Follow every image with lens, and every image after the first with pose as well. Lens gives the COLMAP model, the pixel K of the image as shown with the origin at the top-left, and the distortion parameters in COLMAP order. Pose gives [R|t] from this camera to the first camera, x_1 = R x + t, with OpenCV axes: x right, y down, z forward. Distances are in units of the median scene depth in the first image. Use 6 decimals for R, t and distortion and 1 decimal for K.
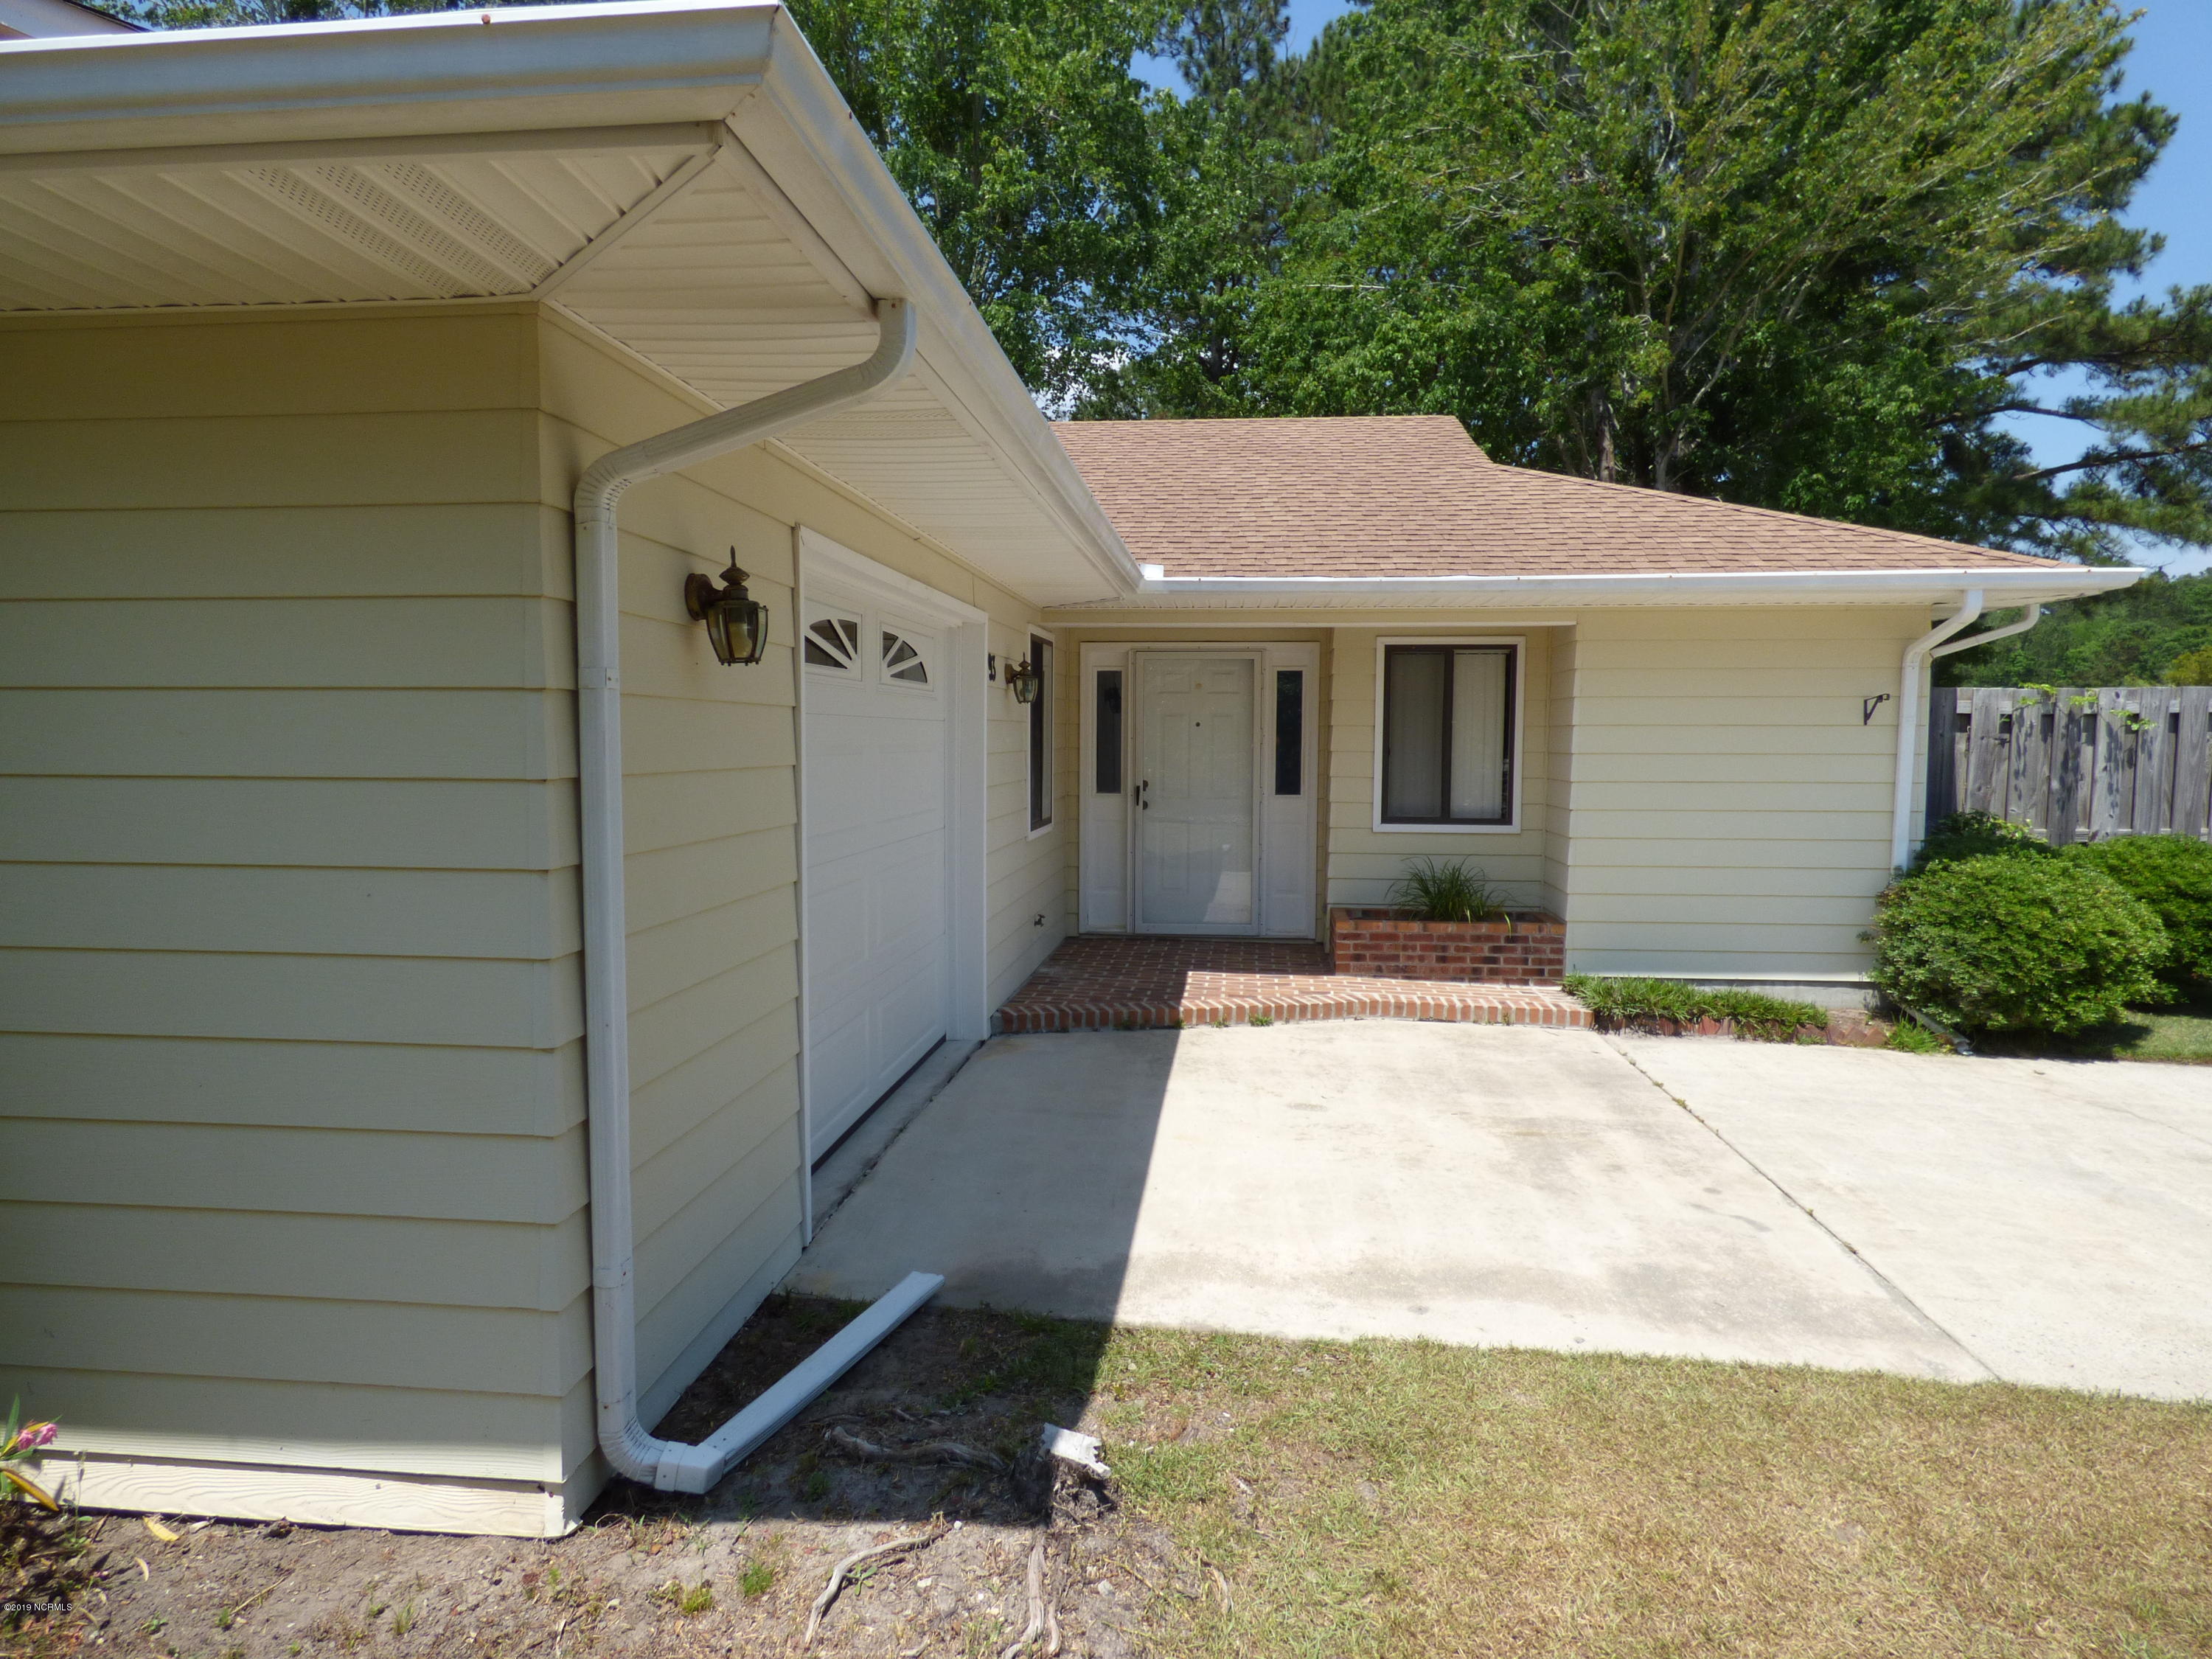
lens RADIAL K [[1270.2, 0, 1106.0], [0, 1270.2, 829.5], [0, 0, 1]] dist [0.000160, 0.002625]
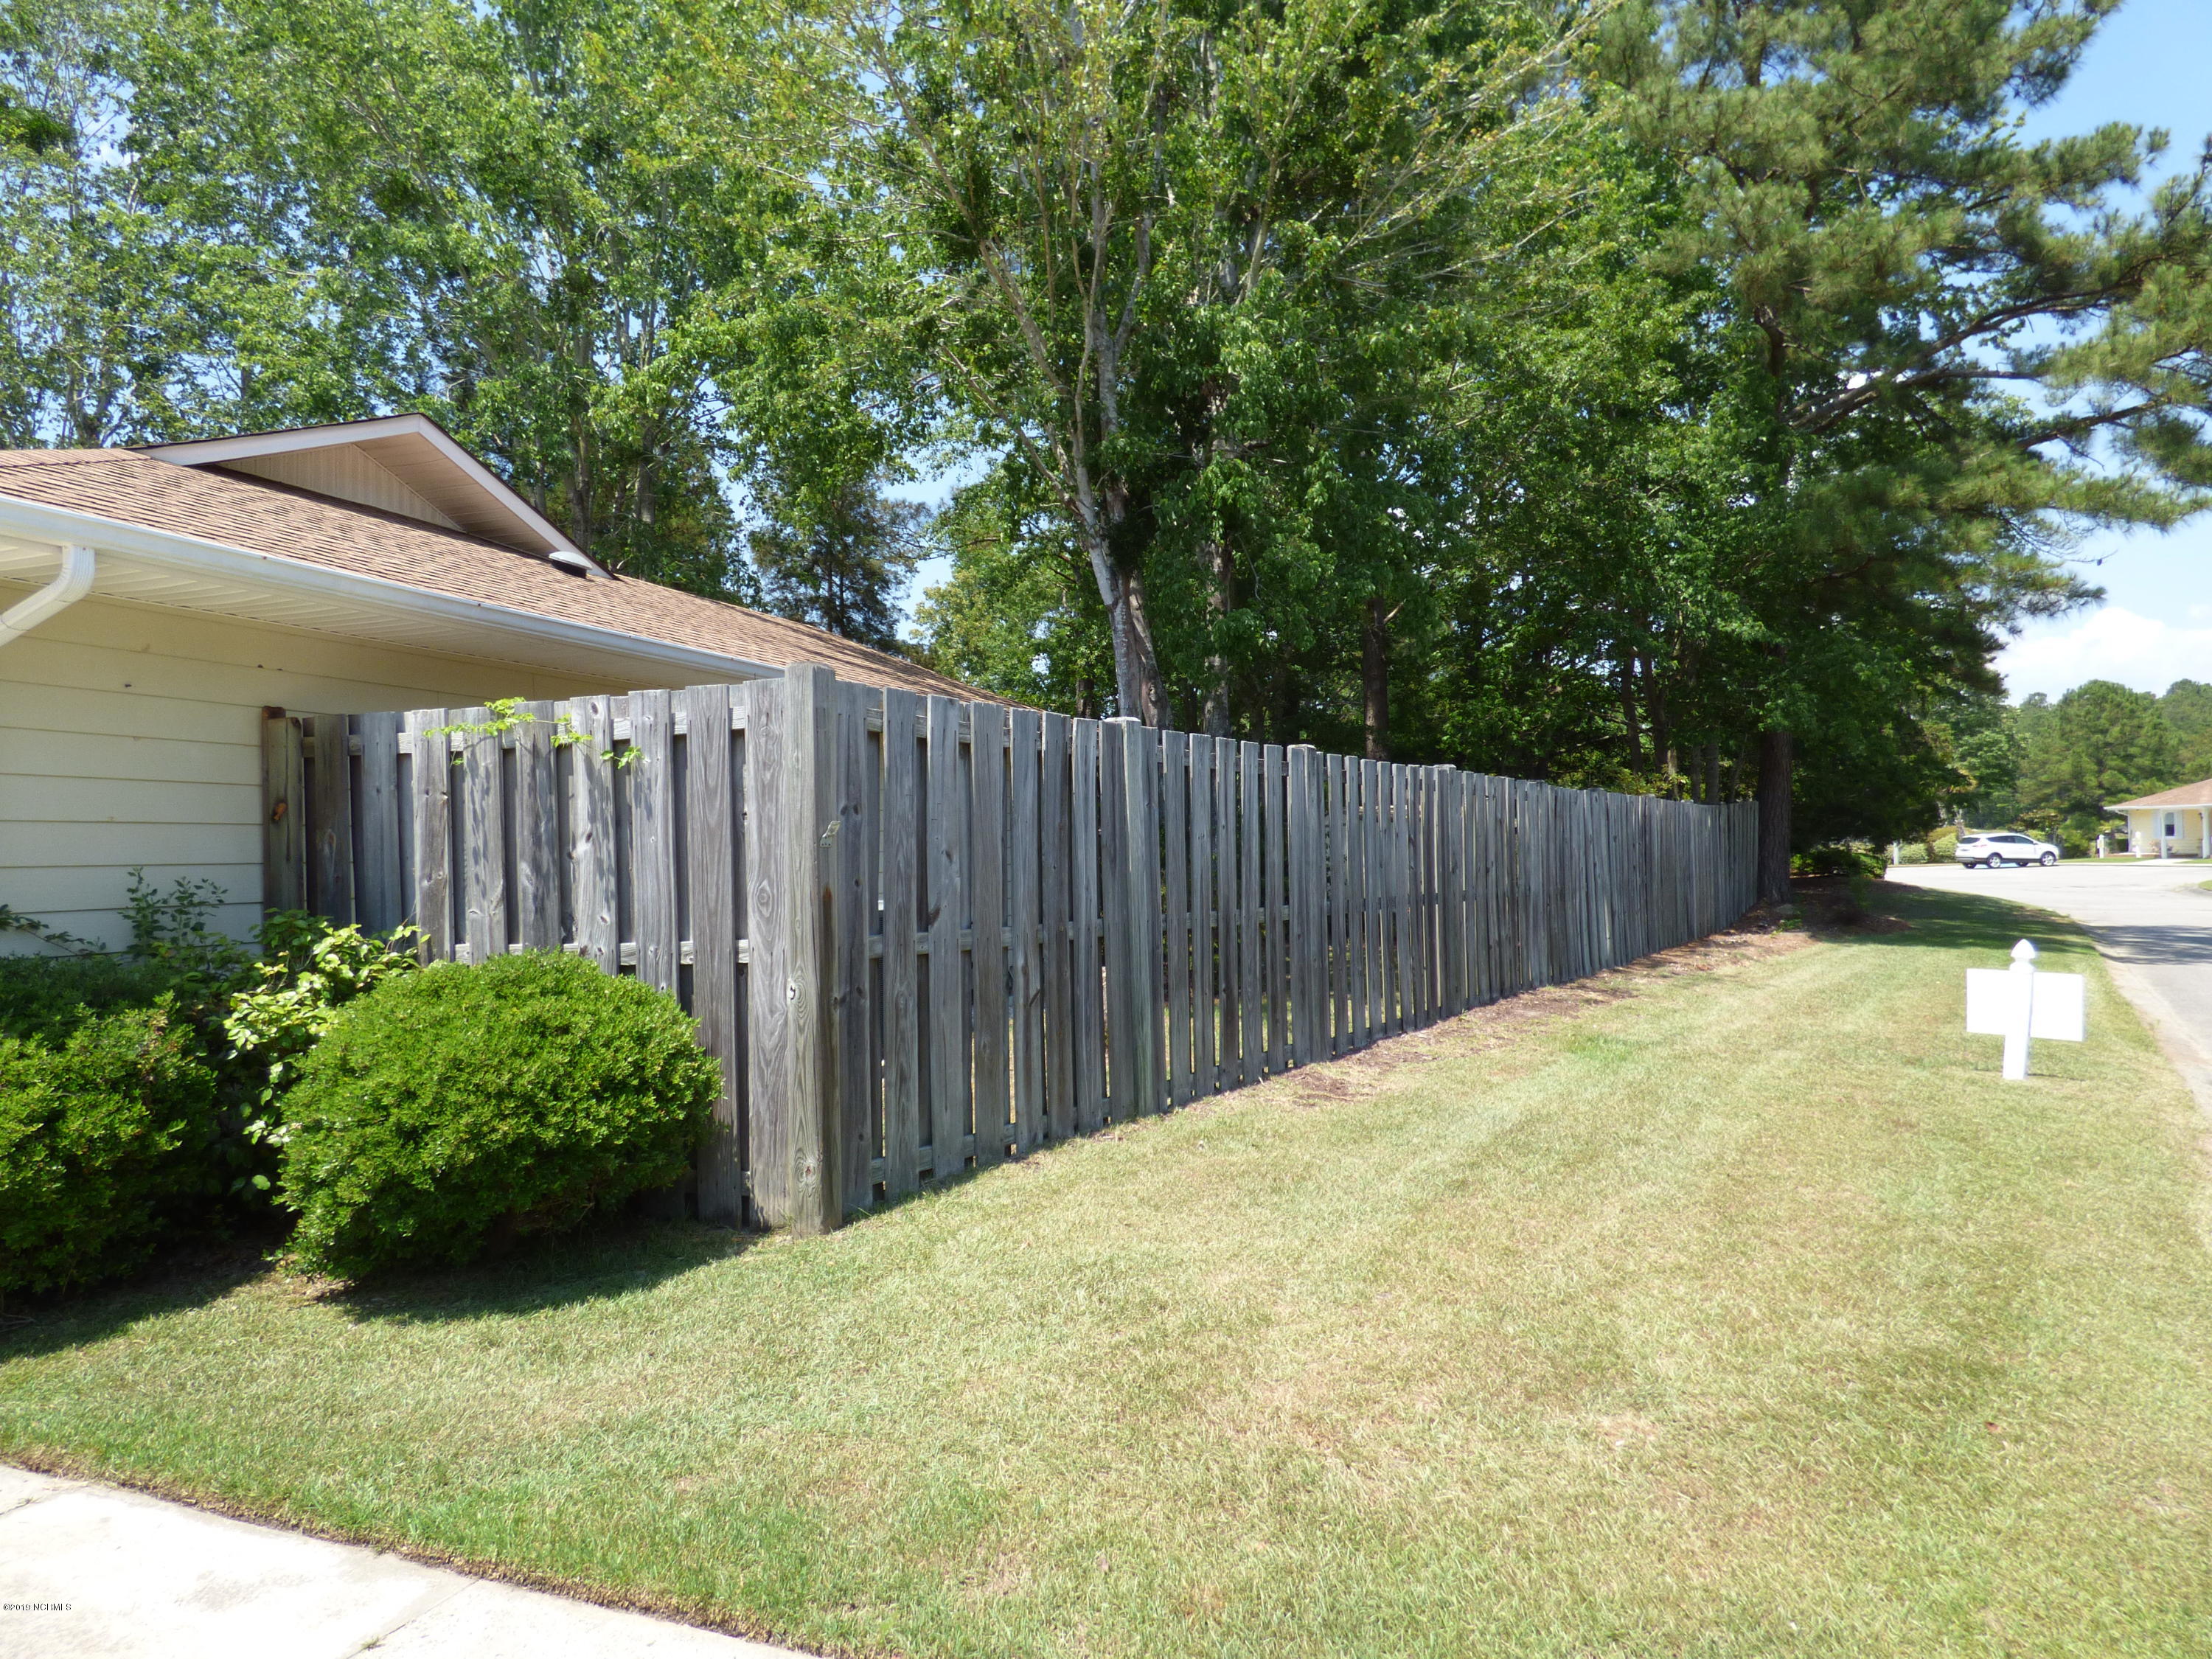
lens RADIAL K [[1270.2, 0, 1106.0], [0, 1270.2, 829.5], [0, 0, 1]] dist [0.000160, 0.002625]
pose [[0.972278, -0.025609, -0.232421, 0.355469], [0.006722, 0.996635, -0.081693, -0.000786], [0.233731, 0.077866, 0.969178, 0.149446]]
